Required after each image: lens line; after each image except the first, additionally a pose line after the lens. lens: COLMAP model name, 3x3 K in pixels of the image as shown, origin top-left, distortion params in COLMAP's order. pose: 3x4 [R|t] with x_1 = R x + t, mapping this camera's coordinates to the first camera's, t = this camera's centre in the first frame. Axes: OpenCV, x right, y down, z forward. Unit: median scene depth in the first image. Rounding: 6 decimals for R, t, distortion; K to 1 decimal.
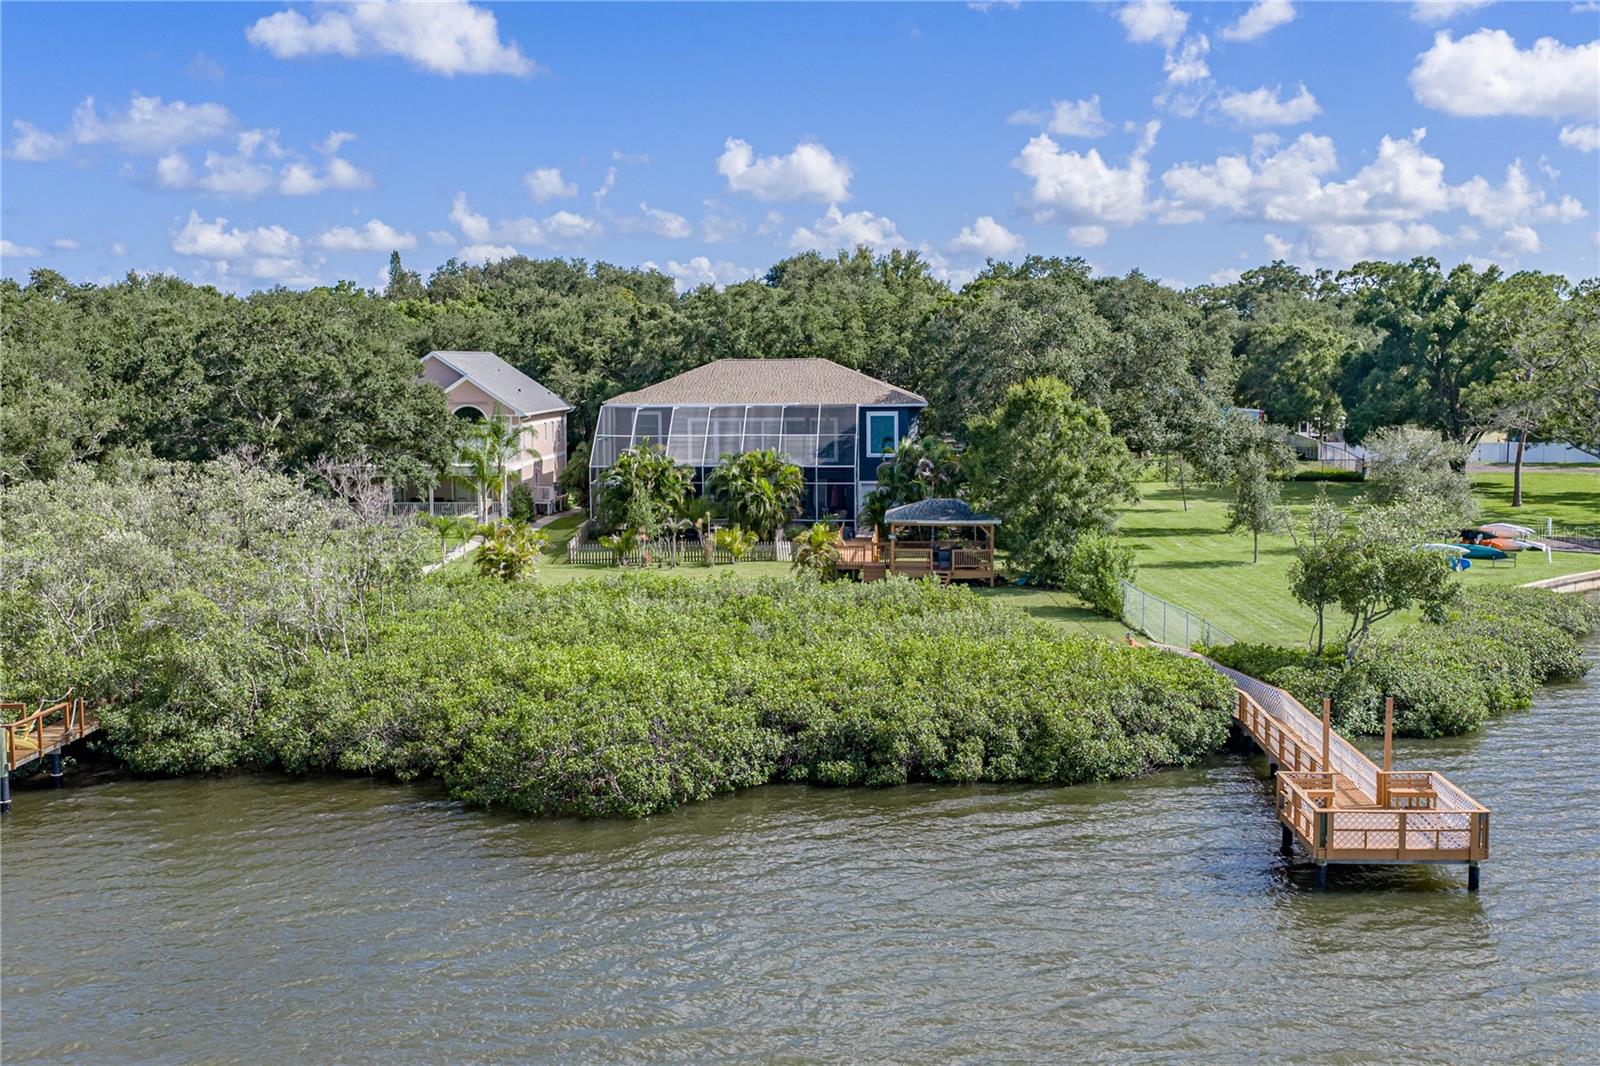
lens RADIAL K [[1850.5, 0, 800.0], [0, 1850.5, 533.0], [0, 0, 1]] dist [0.016824, 0.019281]
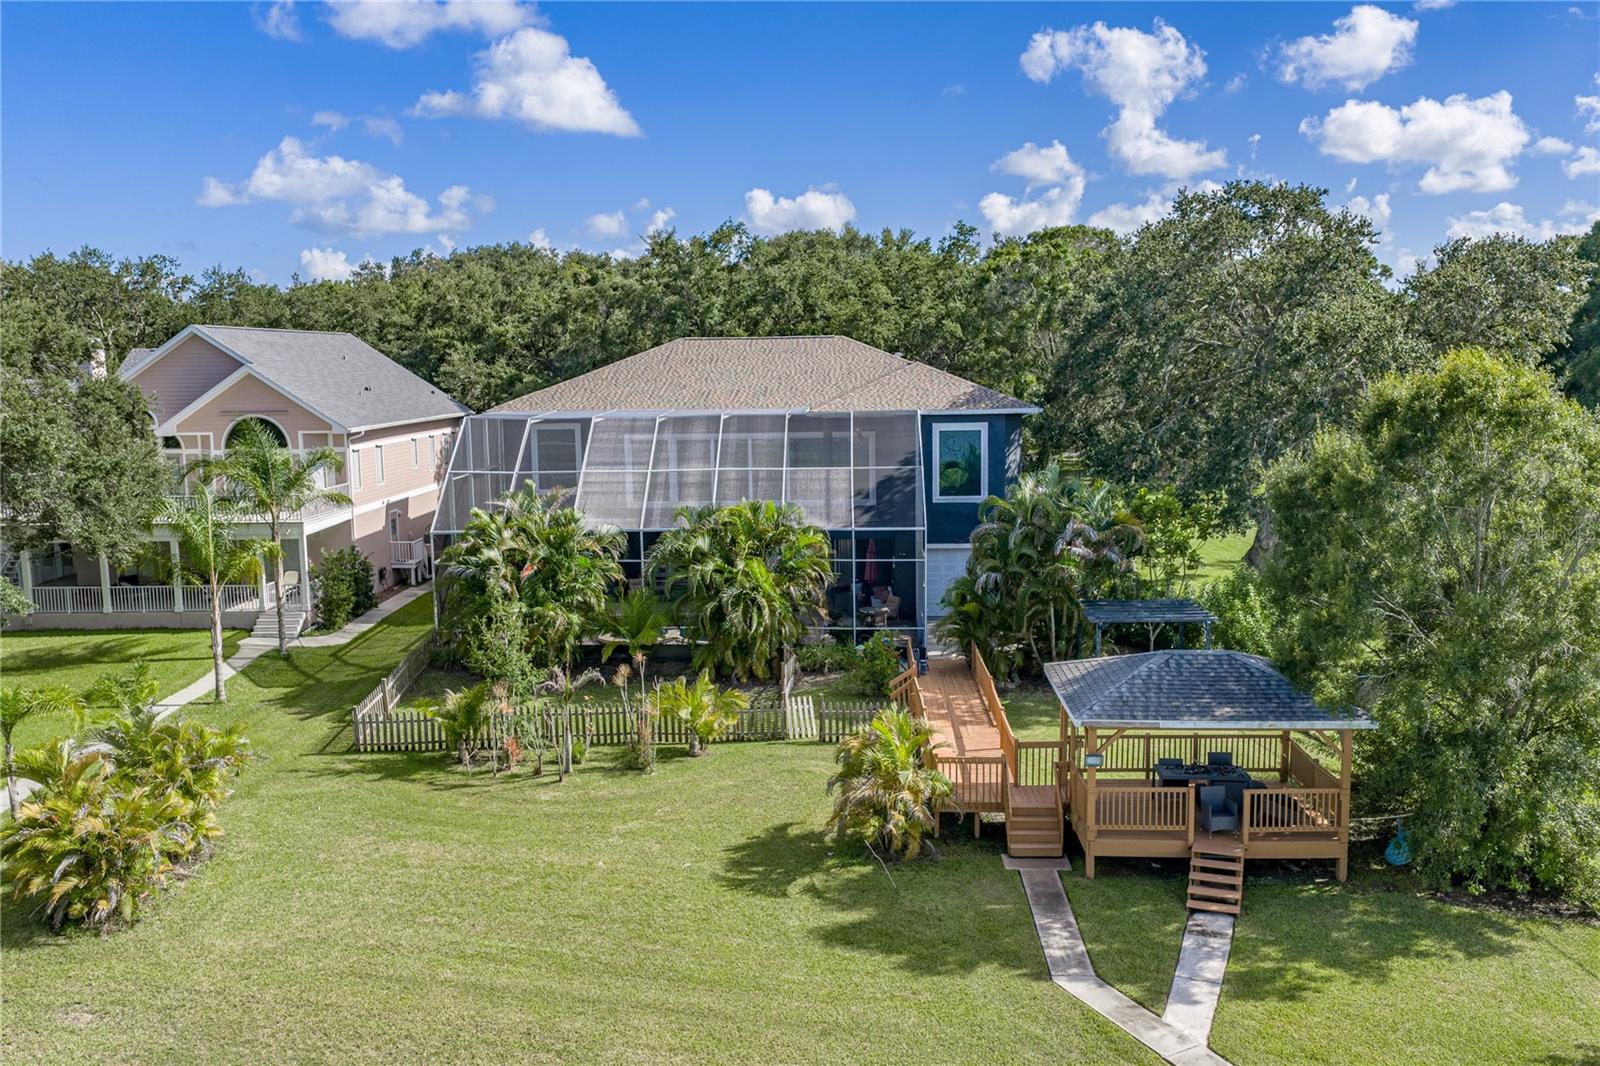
lens RADIAL K [[1321.3, 0, 800.0], [0, 1321.3, 533.0], [0, 0, 1]] dist [0.019767, 0.007279]
pose [[0.999574, -0.010697, 0.027166, -0.016911], [0.009720, 0.999309, 0.035867, -0.048267], [-0.027531, -0.035588, 0.998987, 0.610851]]
